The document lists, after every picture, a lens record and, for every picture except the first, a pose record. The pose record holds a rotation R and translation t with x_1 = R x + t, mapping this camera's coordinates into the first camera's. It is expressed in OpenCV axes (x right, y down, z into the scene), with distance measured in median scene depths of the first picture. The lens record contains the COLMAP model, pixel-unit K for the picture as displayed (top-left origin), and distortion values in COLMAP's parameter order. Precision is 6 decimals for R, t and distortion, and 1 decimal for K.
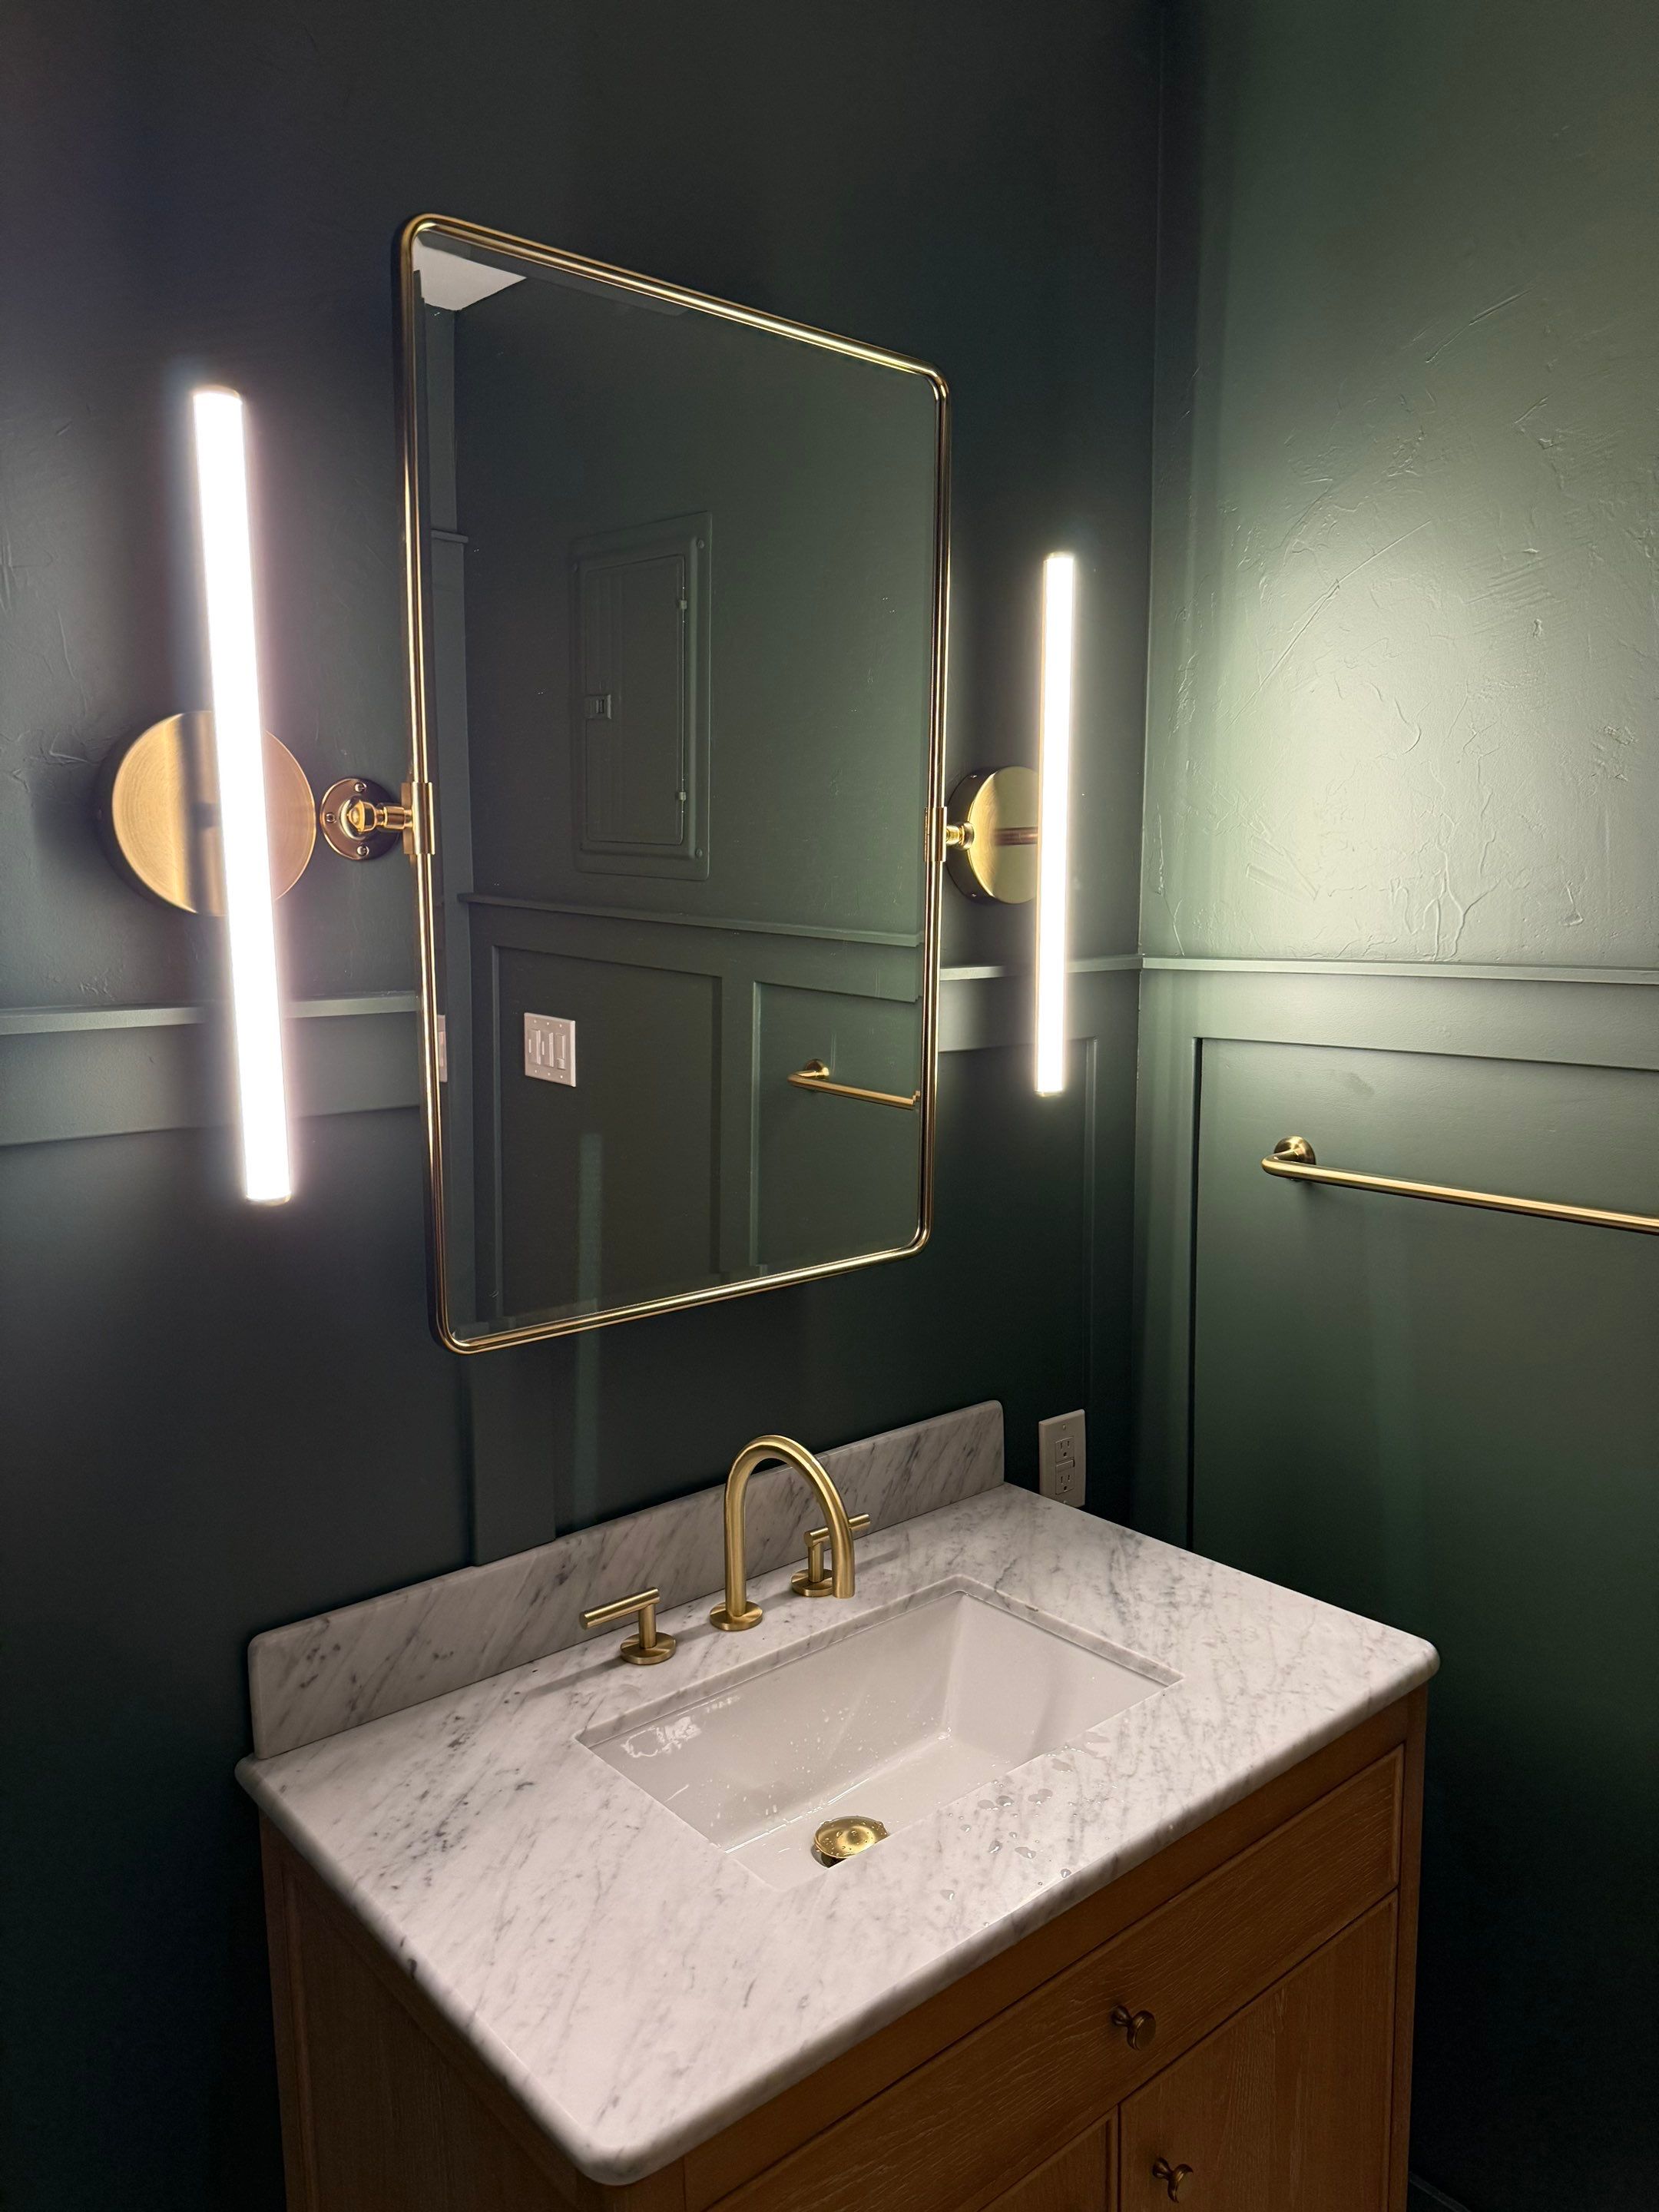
lens RADIAL K [[1554.3, 0, 827.0], [0, 1554.3, 1088.0], [0, 0, 1]] dist [0.092504, -0.166280]
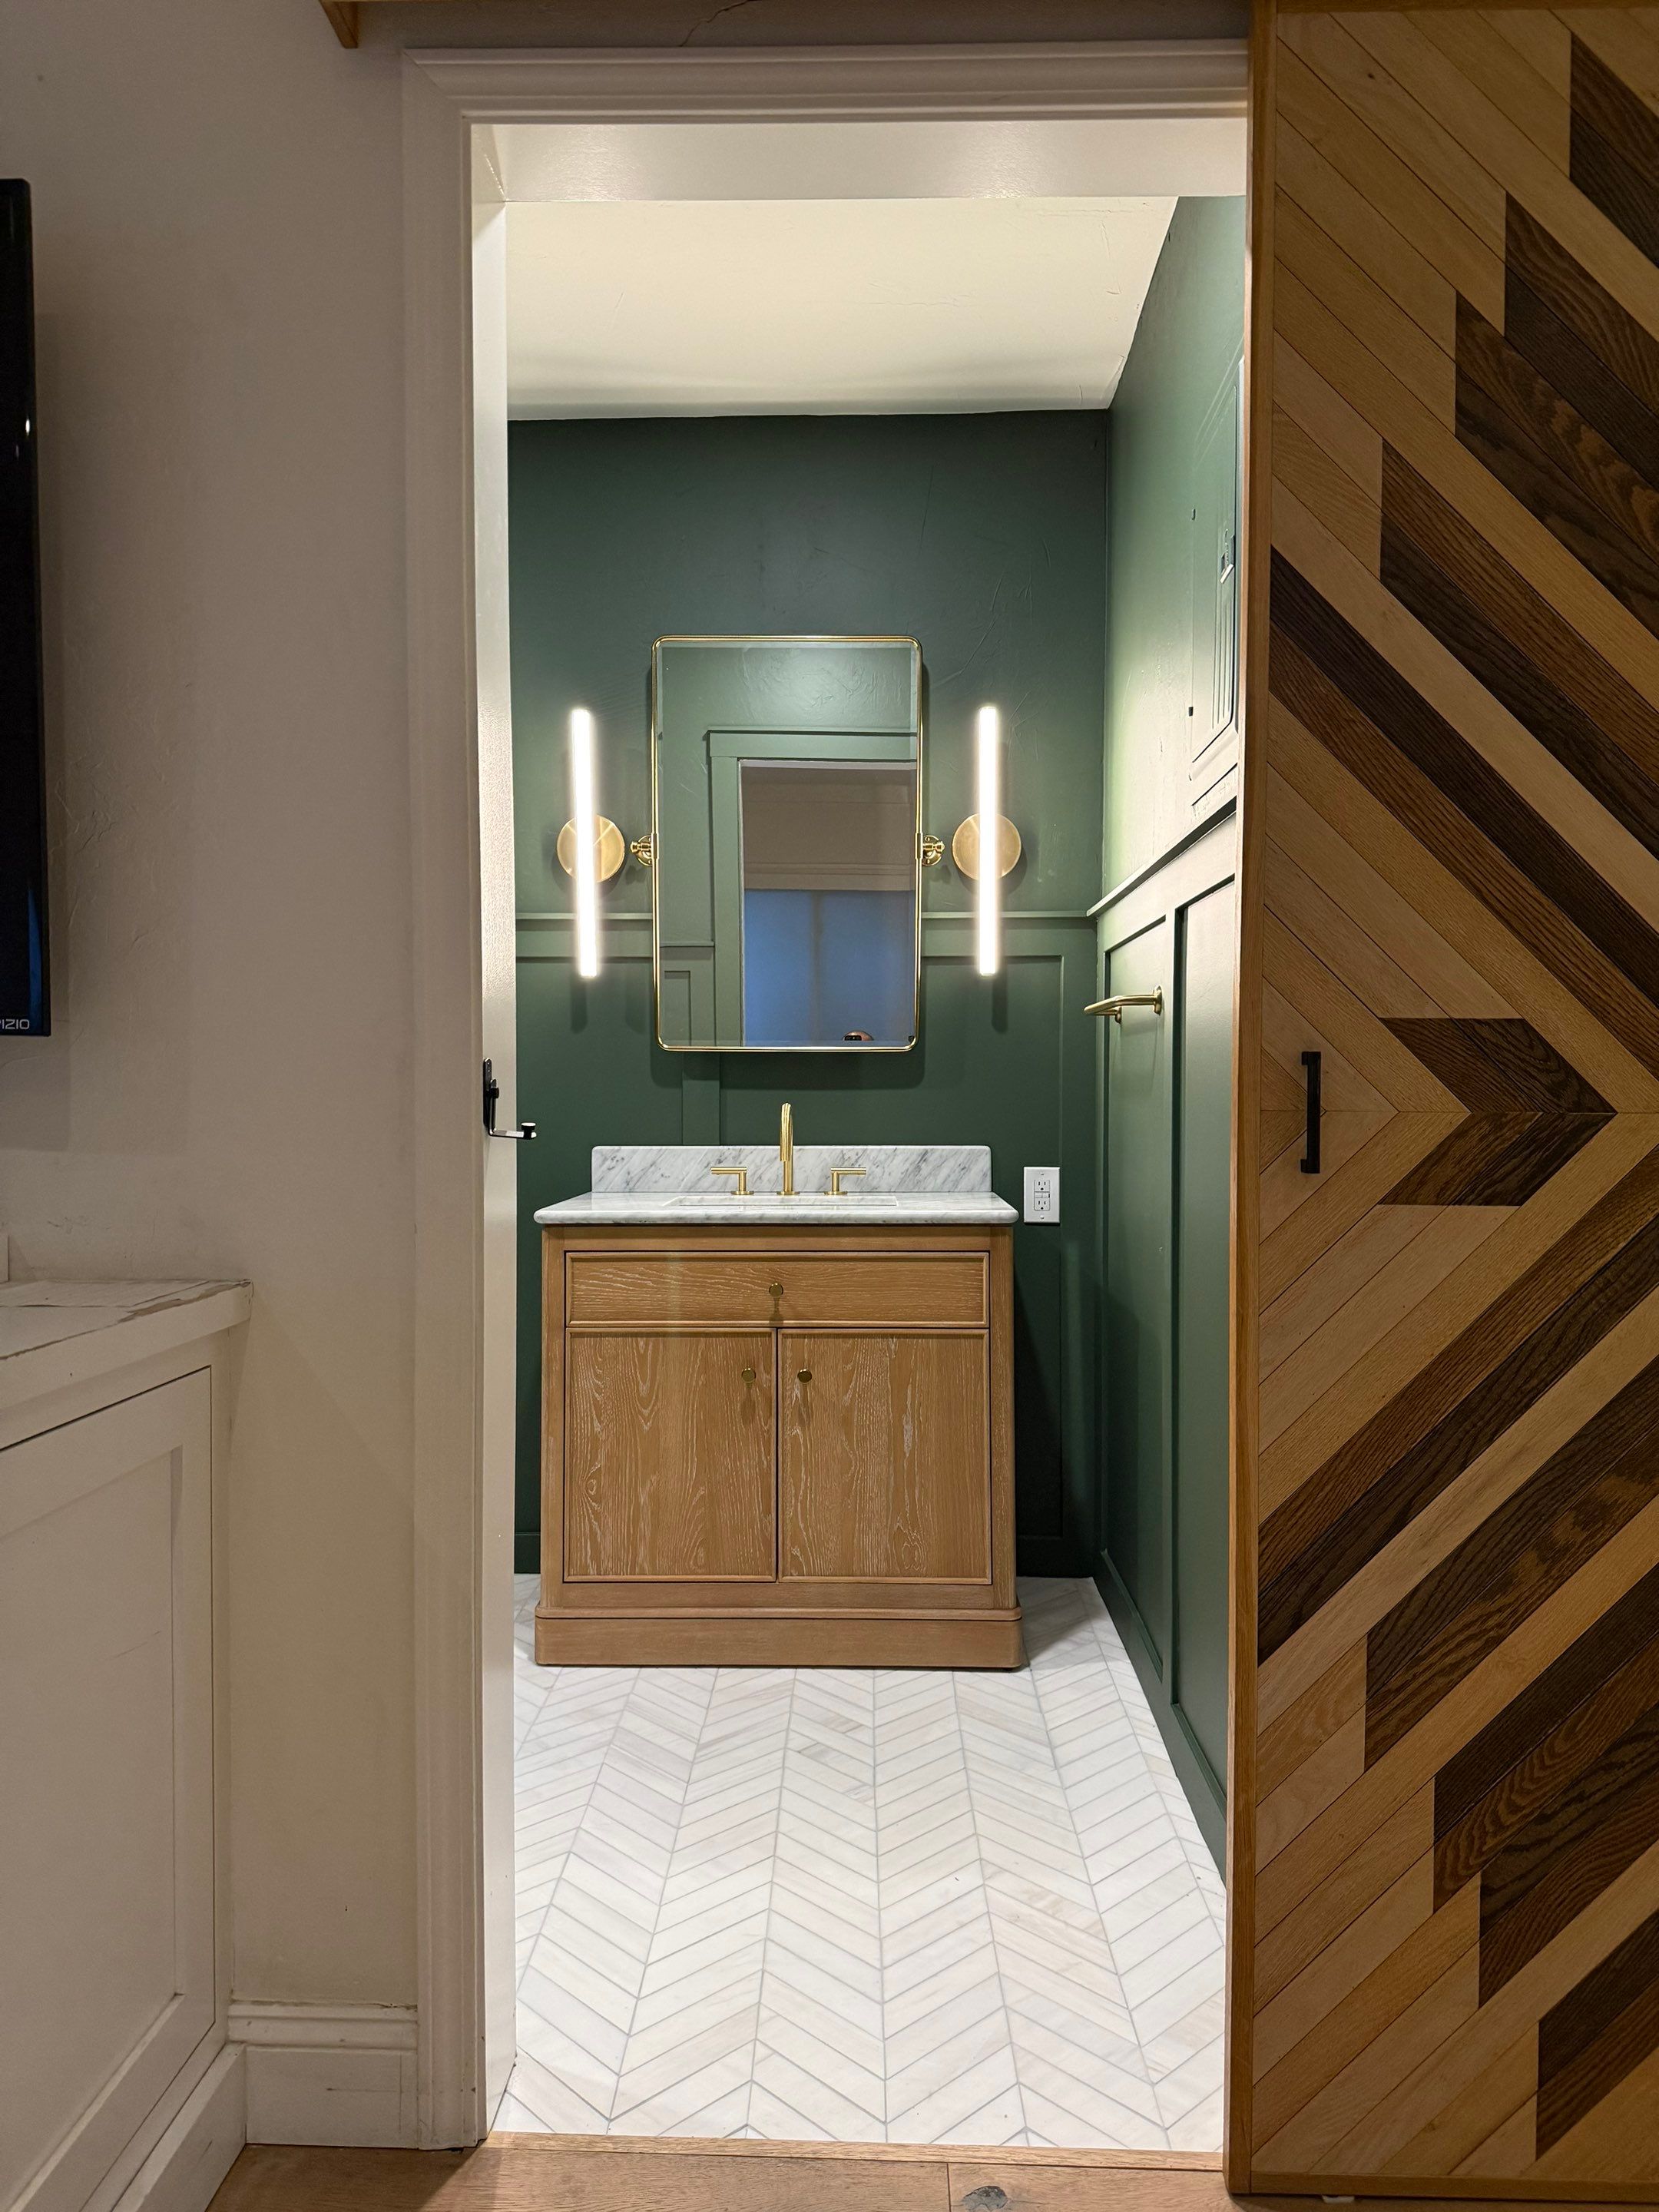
lens RADIAL K [[1551.2, 0, 832.3], [0, 1551.2, 1113.7], [0, 0, 1]] dist [0.199882, -0.390245]
pose [[0.745007, 0.021741, -0.666702, 1.376927], [-0.092068, 0.993254, -0.070492, 0.350297], [0.660672, 0.113899, 0.741984, -0.586131]]
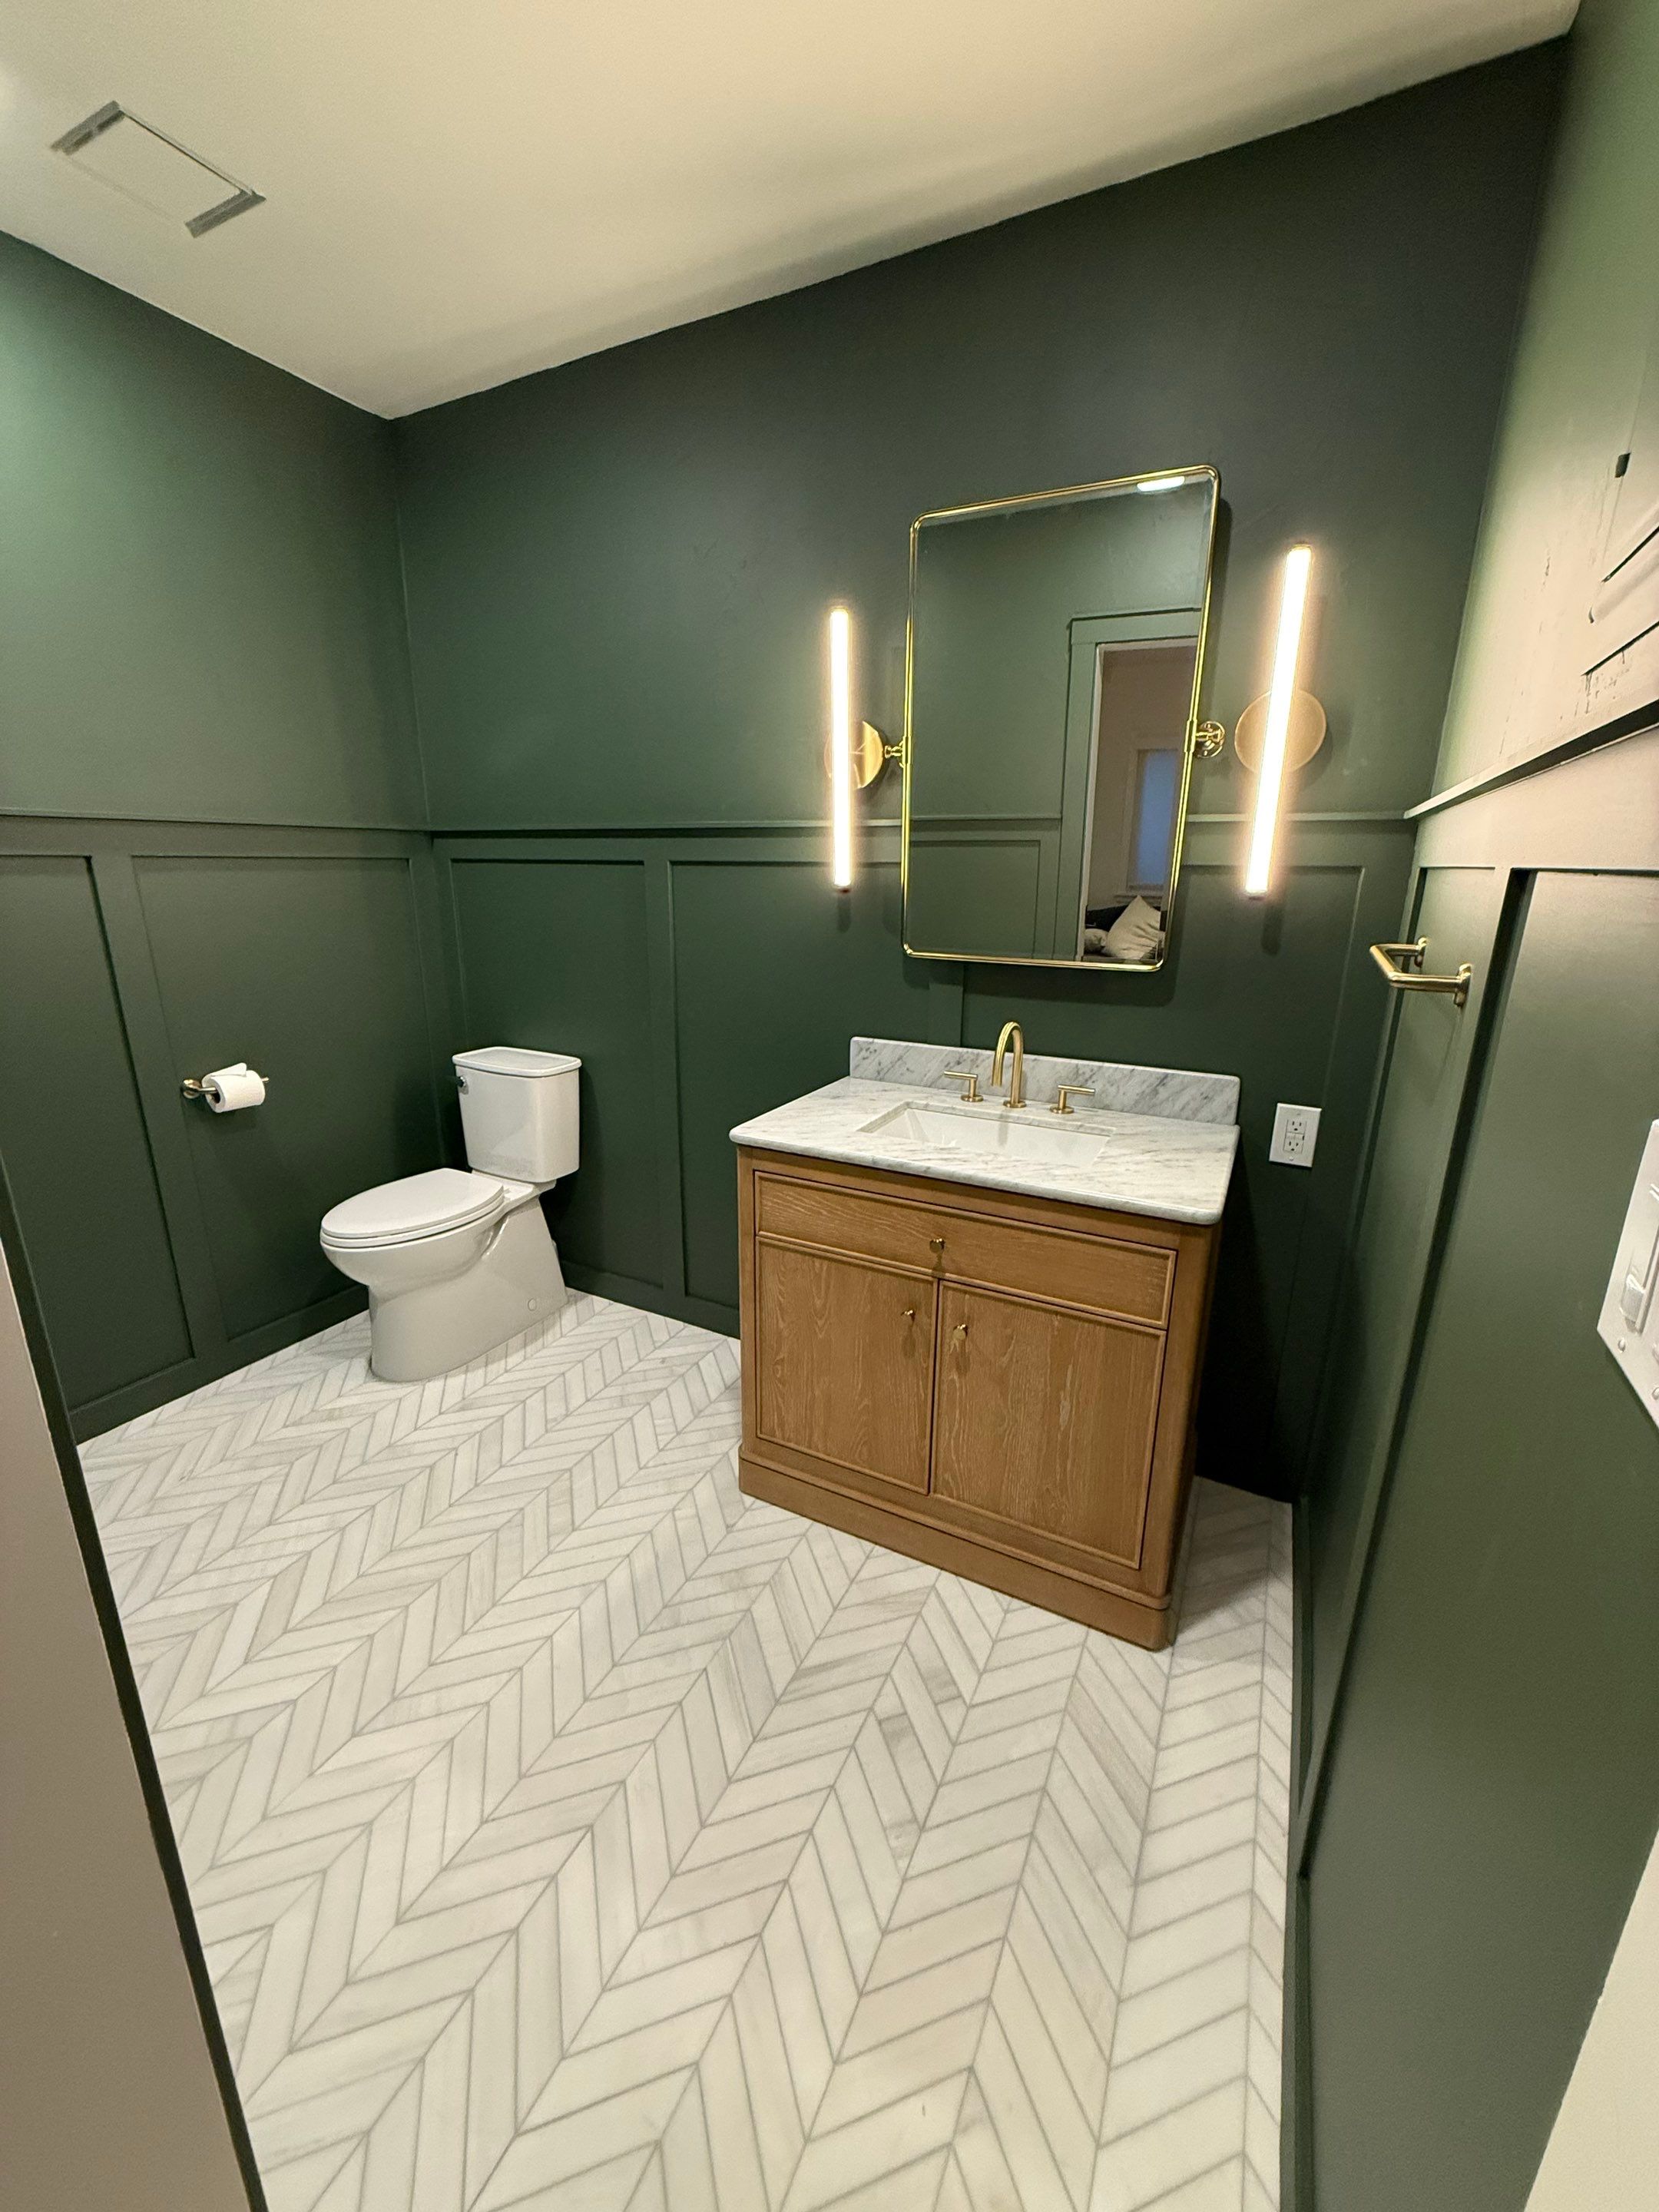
lens RADIAL K [[879.0, 0, 829.1], [0, 879.0, 1101.5], [0, 0, 1]] dist [0.001329, 0.000162]
pose [[0.379762, 0.256271, -0.888879, 0.921508], [-0.131178, 0.966072, 0.222482, 0.075950], [0.915736, 0.032111, 0.400495, 0.215920]]
